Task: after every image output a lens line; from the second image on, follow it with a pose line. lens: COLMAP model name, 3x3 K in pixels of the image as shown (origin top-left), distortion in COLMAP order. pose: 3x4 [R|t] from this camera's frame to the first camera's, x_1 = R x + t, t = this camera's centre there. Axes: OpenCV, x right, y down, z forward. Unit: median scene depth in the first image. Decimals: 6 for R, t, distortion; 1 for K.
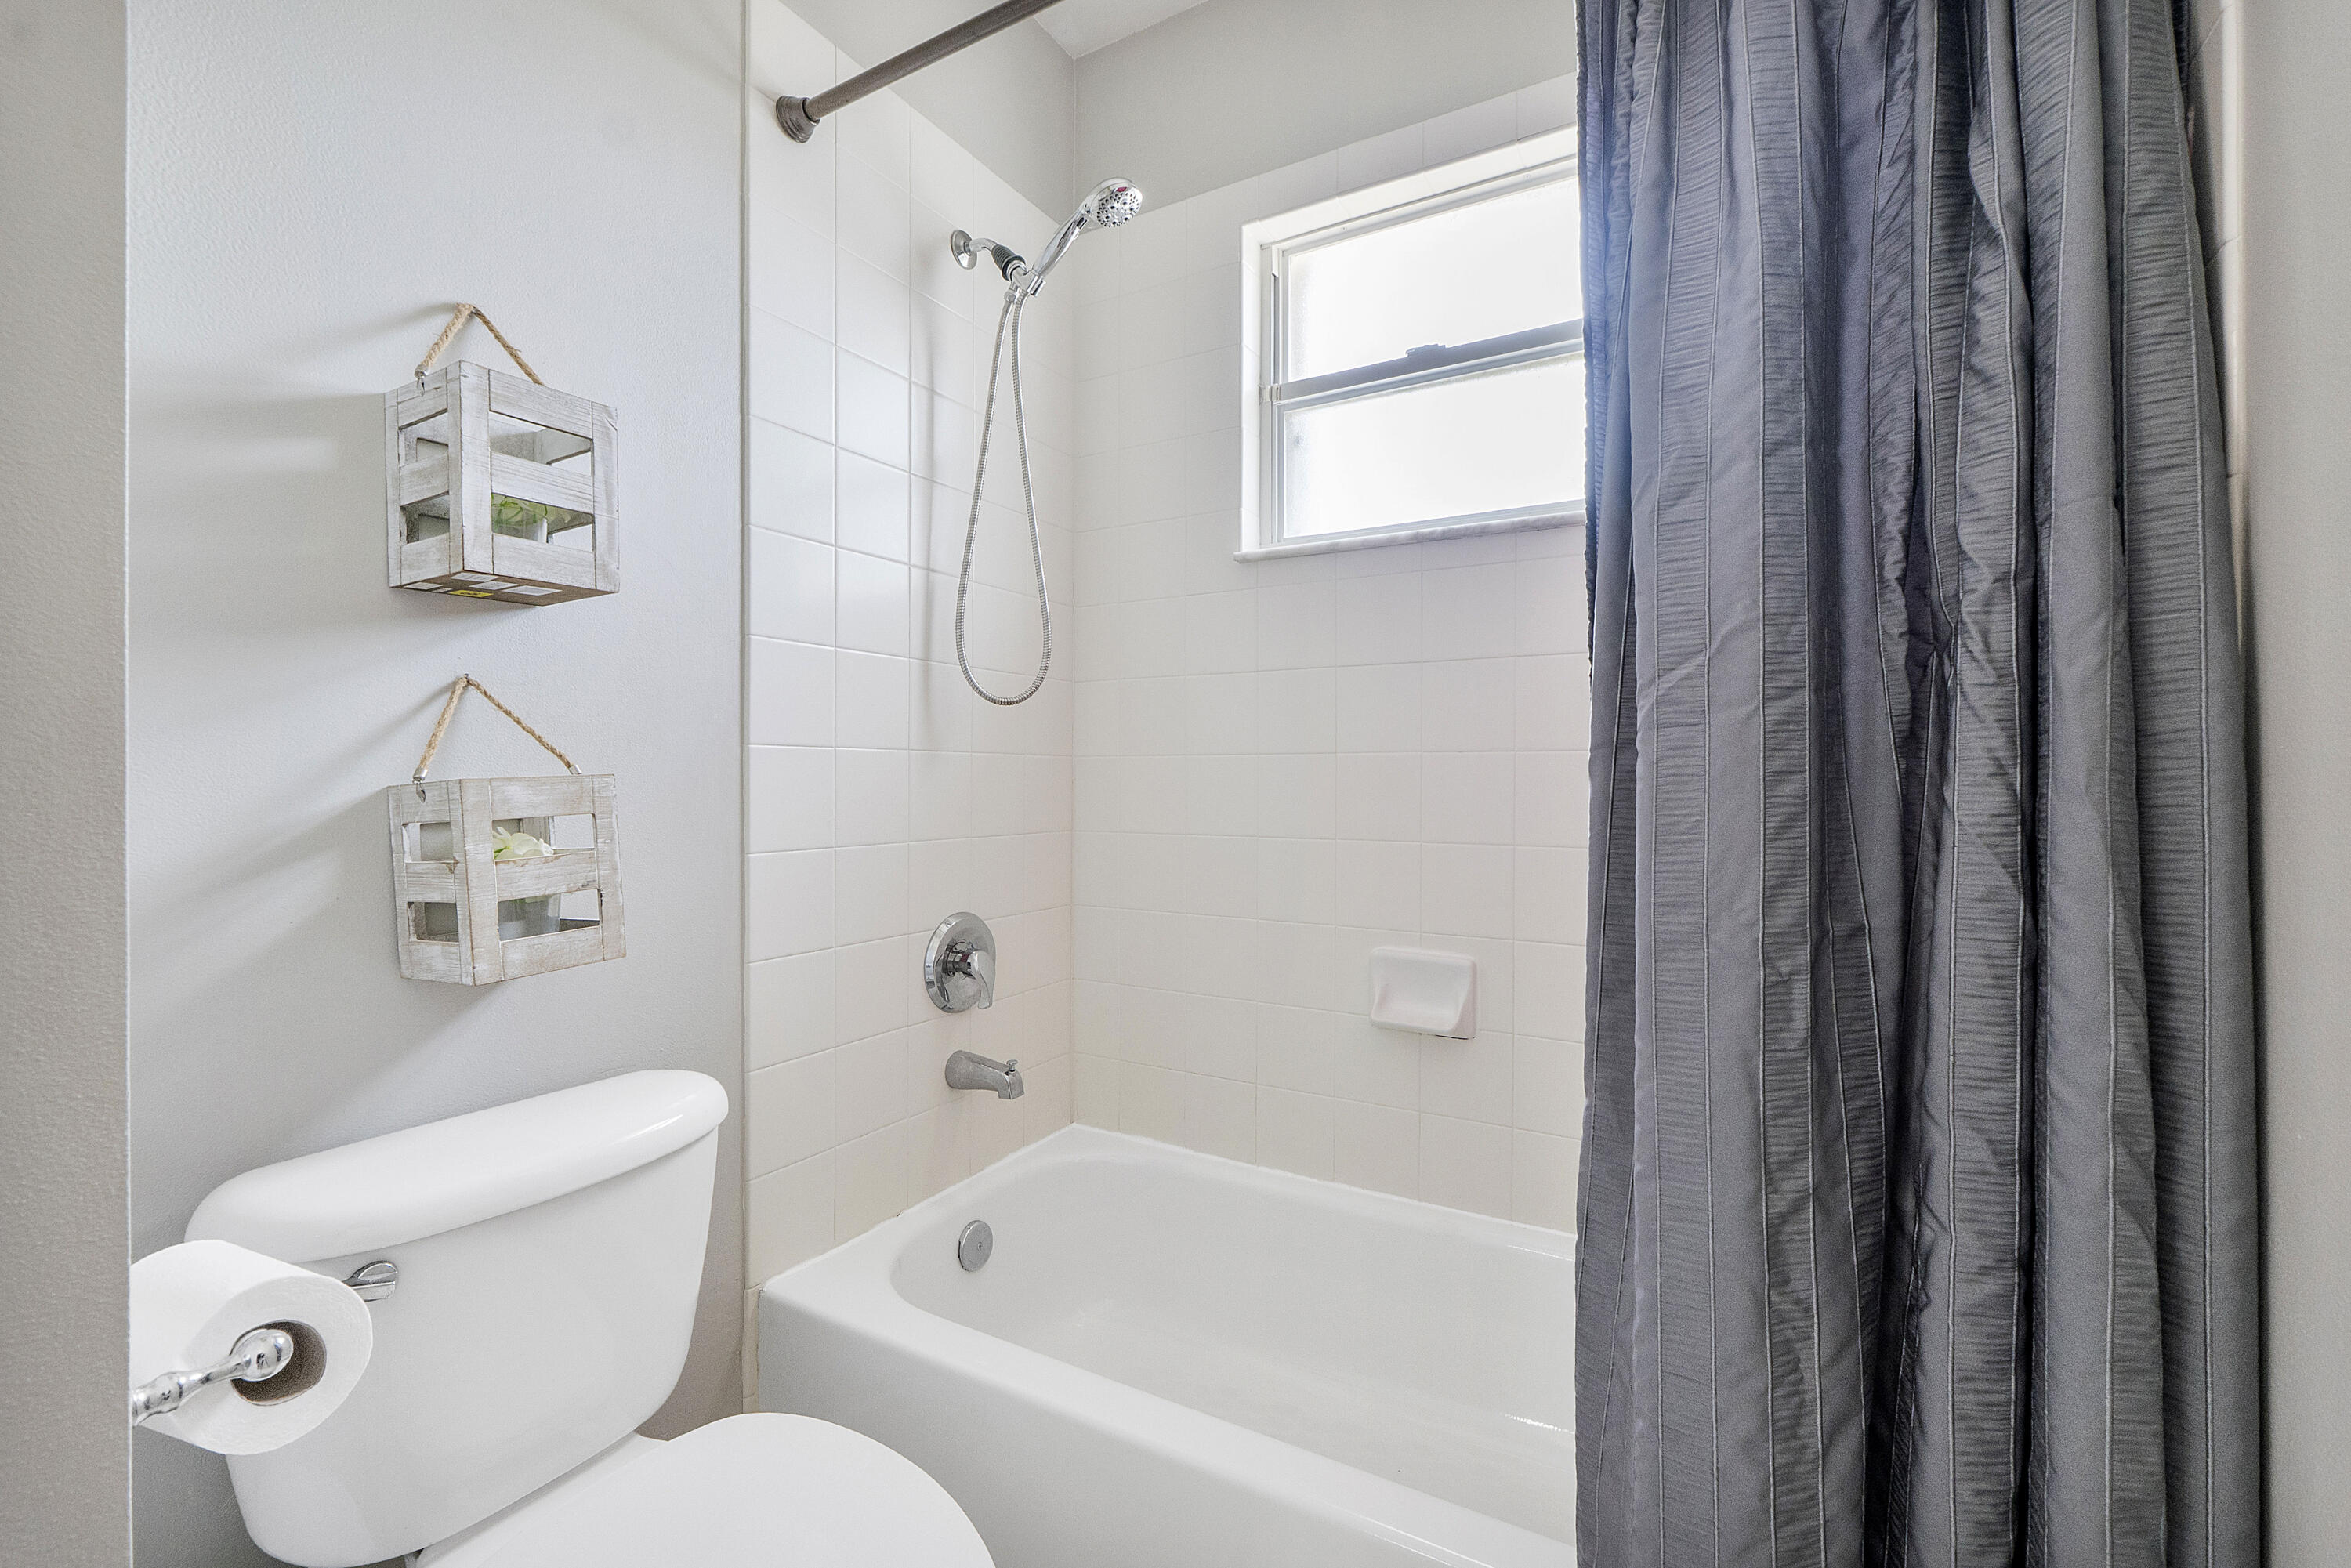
lens RADIAL K [[999.9, 0, 1170.1], [0, 999.9, 779.7], [0, 0, 1]] dist [-0.002757, -0.001089]
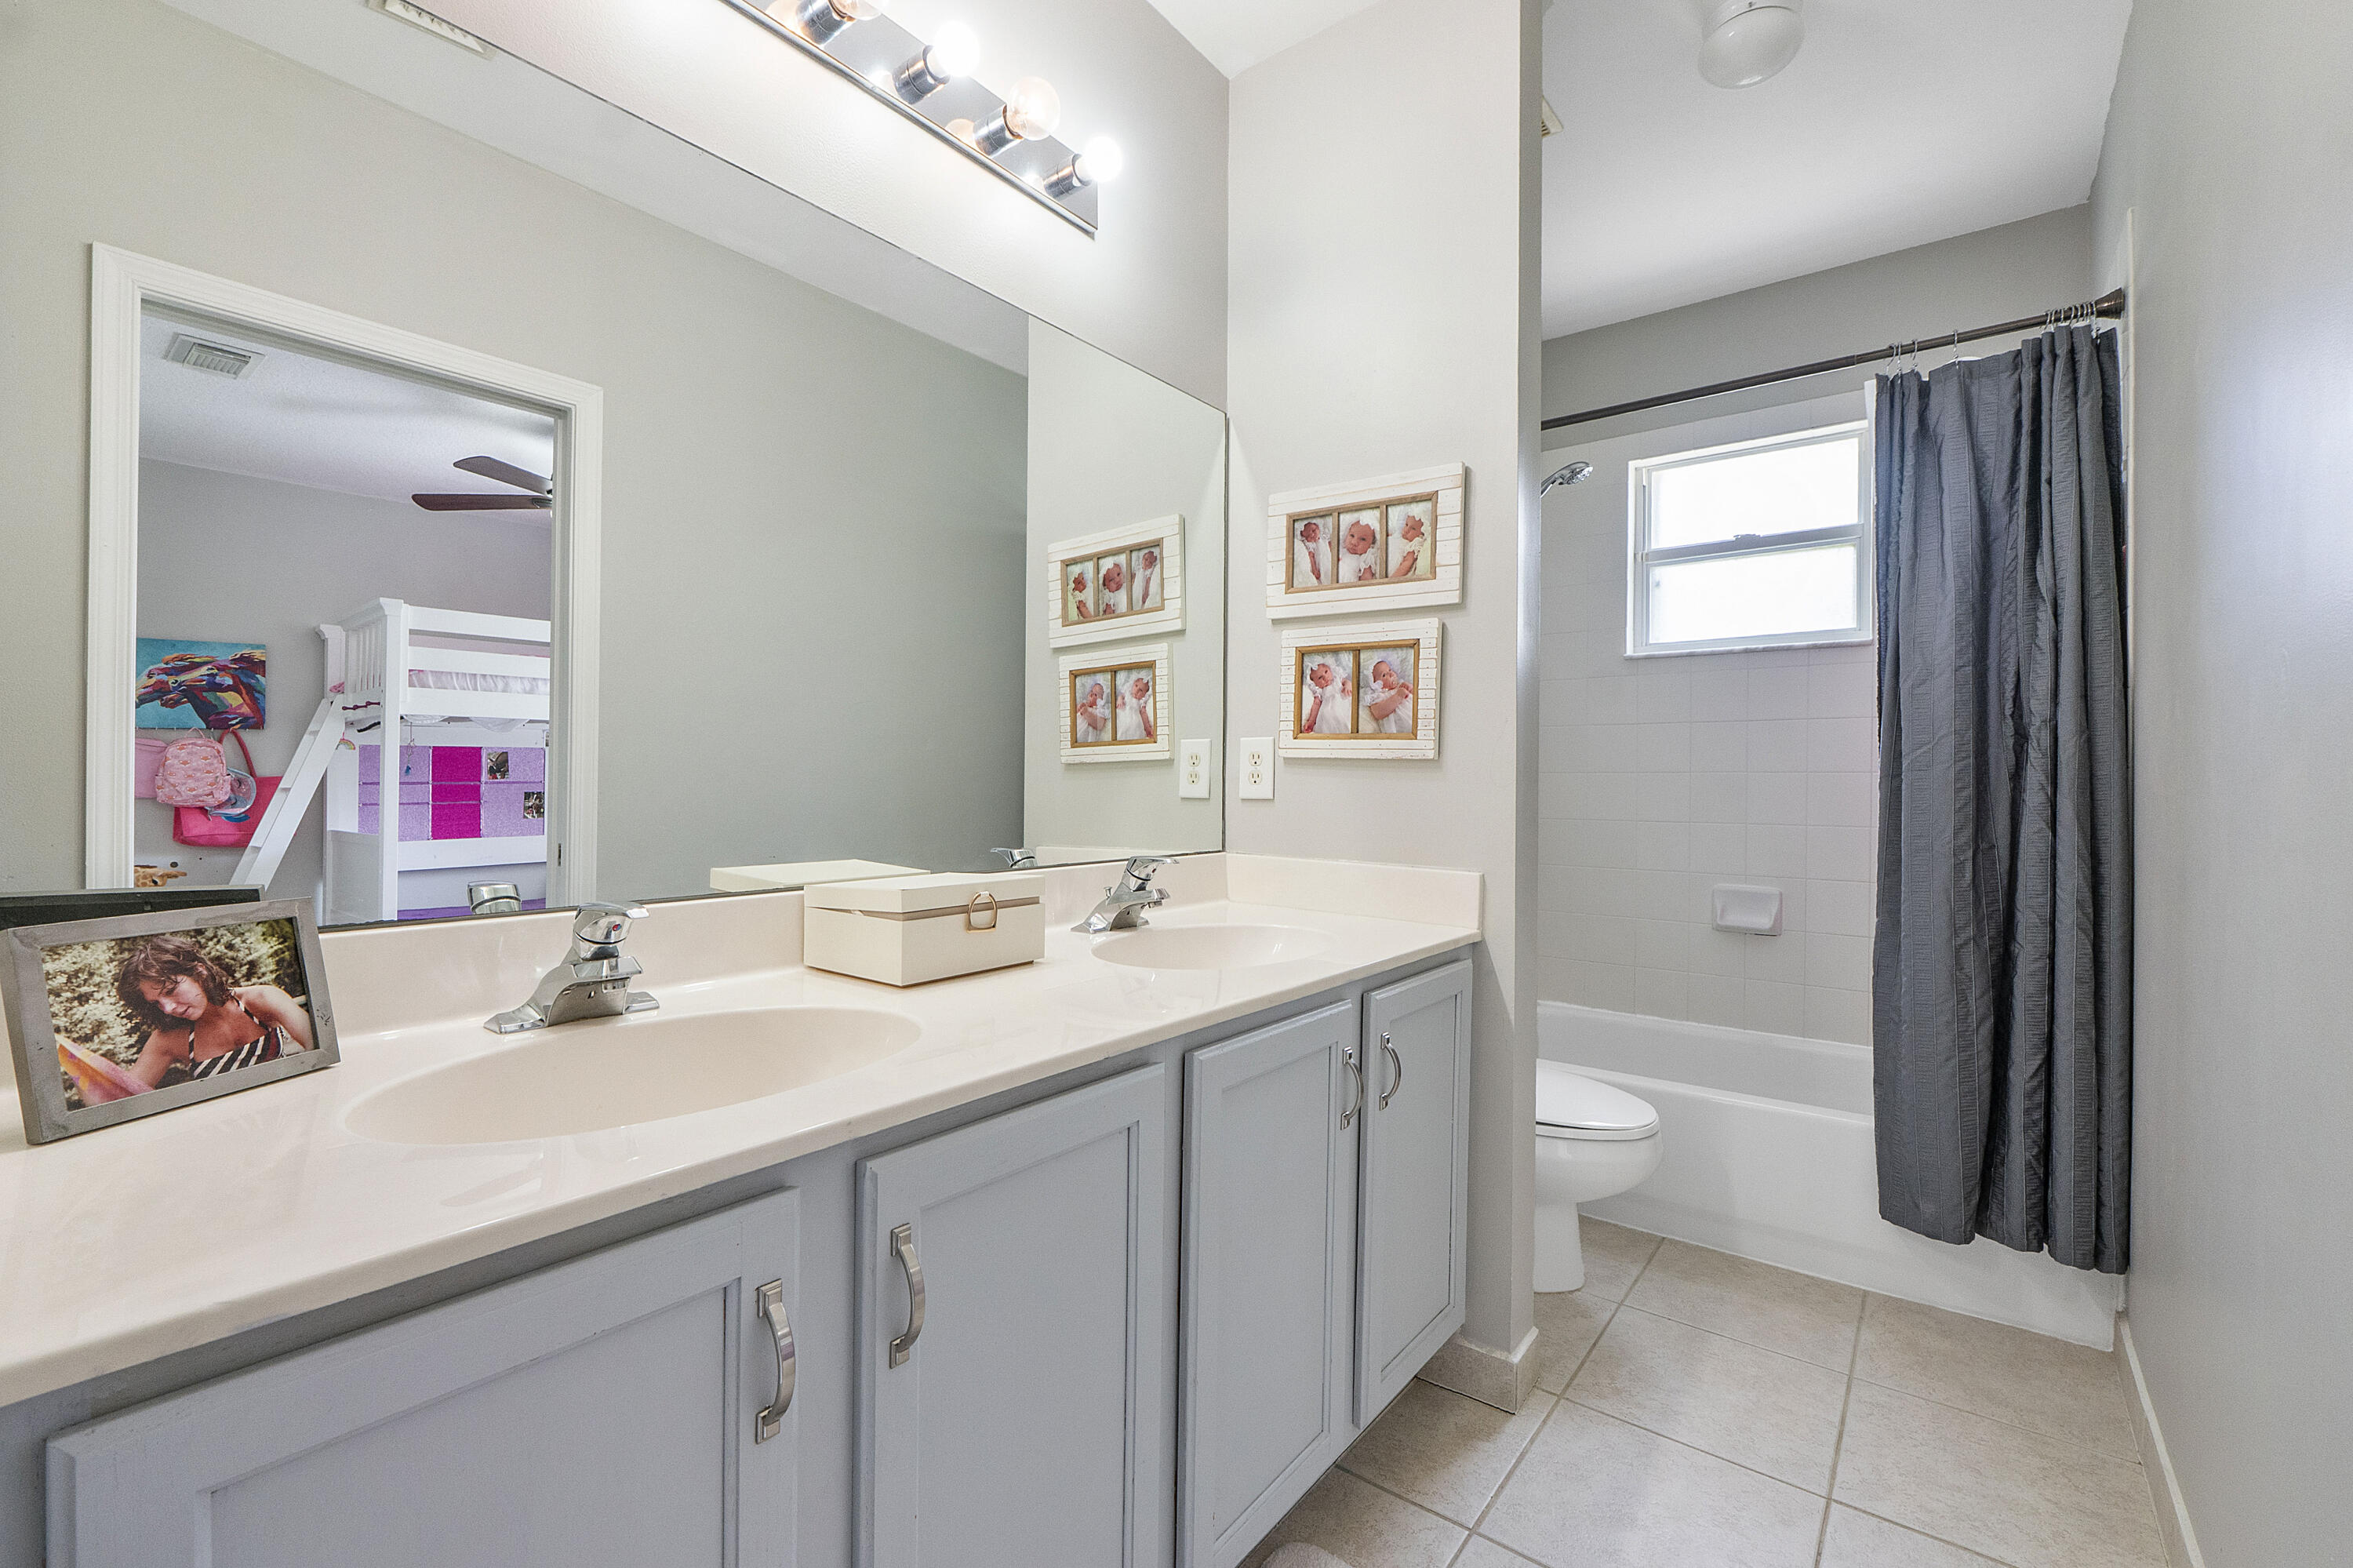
lens RADIAL K [[1000.9, 0, 1183.2], [0, 1000.9, 778.6], [0, 0, 1]] dist [-0.002757, -0.001089]
pose [[0.990989, 0.005434, -0.133829, -1.141901], [-0.005857, 0.999979, -0.002768, -0.012630], [0.133812, 0.003527, 0.991001, -2.009063]]
